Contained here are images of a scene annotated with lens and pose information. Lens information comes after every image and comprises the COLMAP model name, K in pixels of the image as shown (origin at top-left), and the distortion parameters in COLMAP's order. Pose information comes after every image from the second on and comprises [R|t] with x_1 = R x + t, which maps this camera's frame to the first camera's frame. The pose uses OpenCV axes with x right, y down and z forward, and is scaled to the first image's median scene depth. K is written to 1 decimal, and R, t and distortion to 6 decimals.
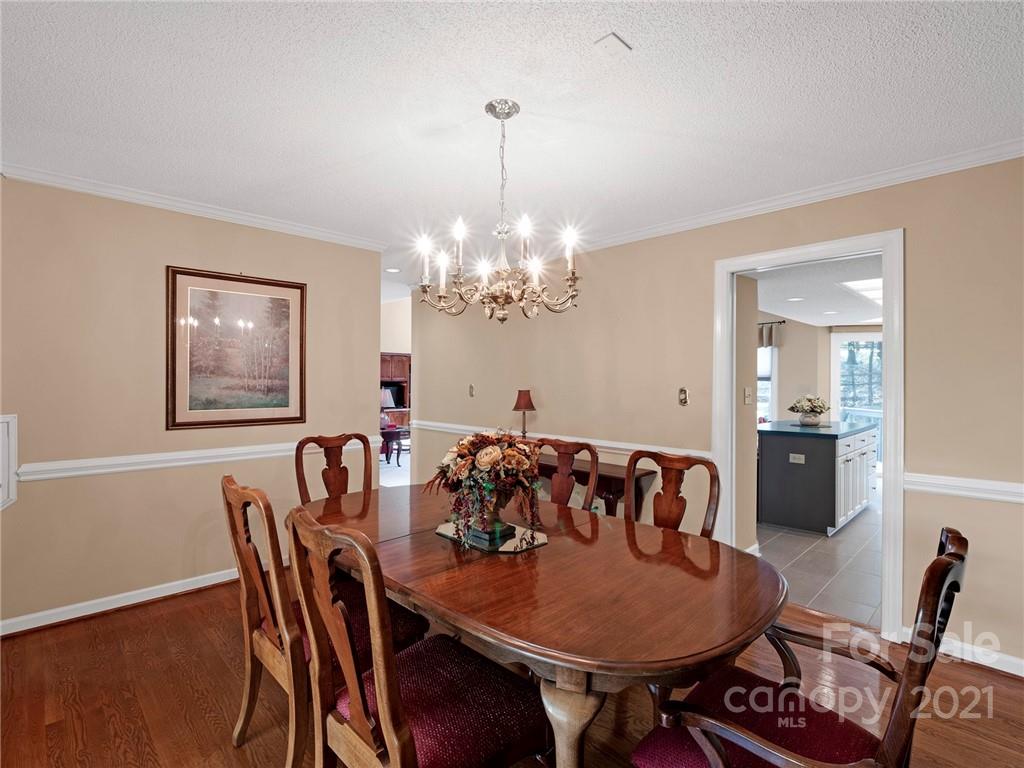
lens RADIAL K [[503.5, 0, 518.2], [0, 503.5, 379.0], [0, 0, 1]] dist [-0.011021, -0.000872]
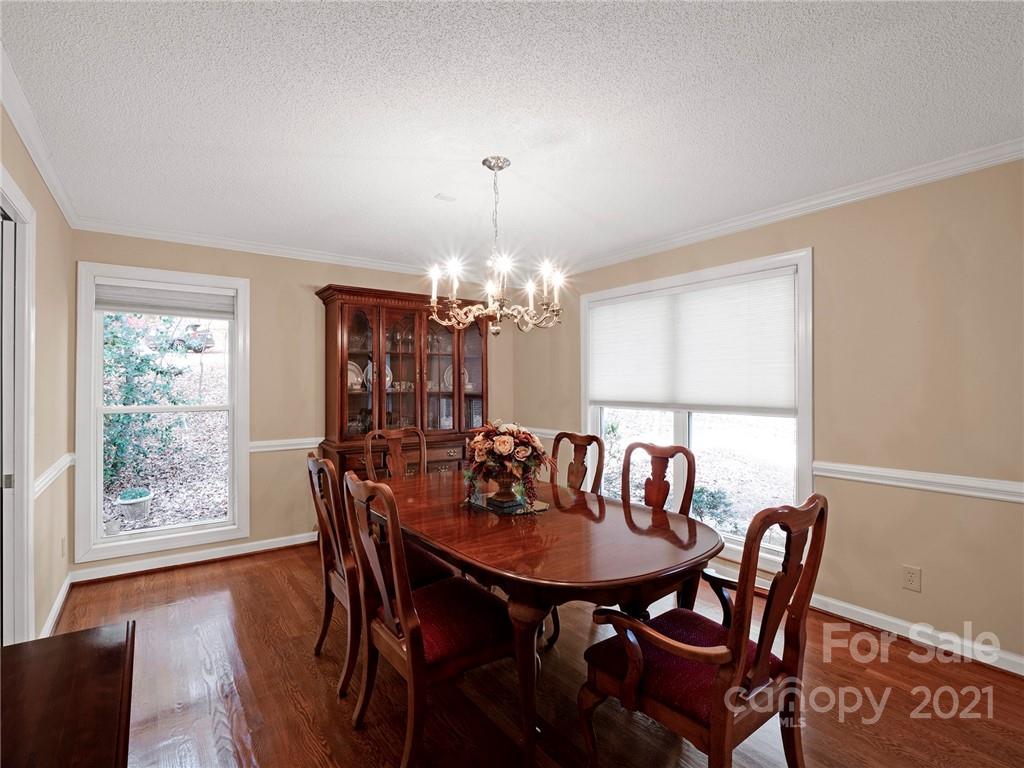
lens RADIAL K [[503.5, 0, 505.0], [0, 503.5, 383.2], [0, 0, 1]] dist [-0.011021, -0.000872]
pose [[0.976027, 0.000707, -0.217647, 0.218875], [0.001512, 0.999949, 0.010030, 0.000130], [0.217643, -0.010119, 0.975976, -0.193549]]
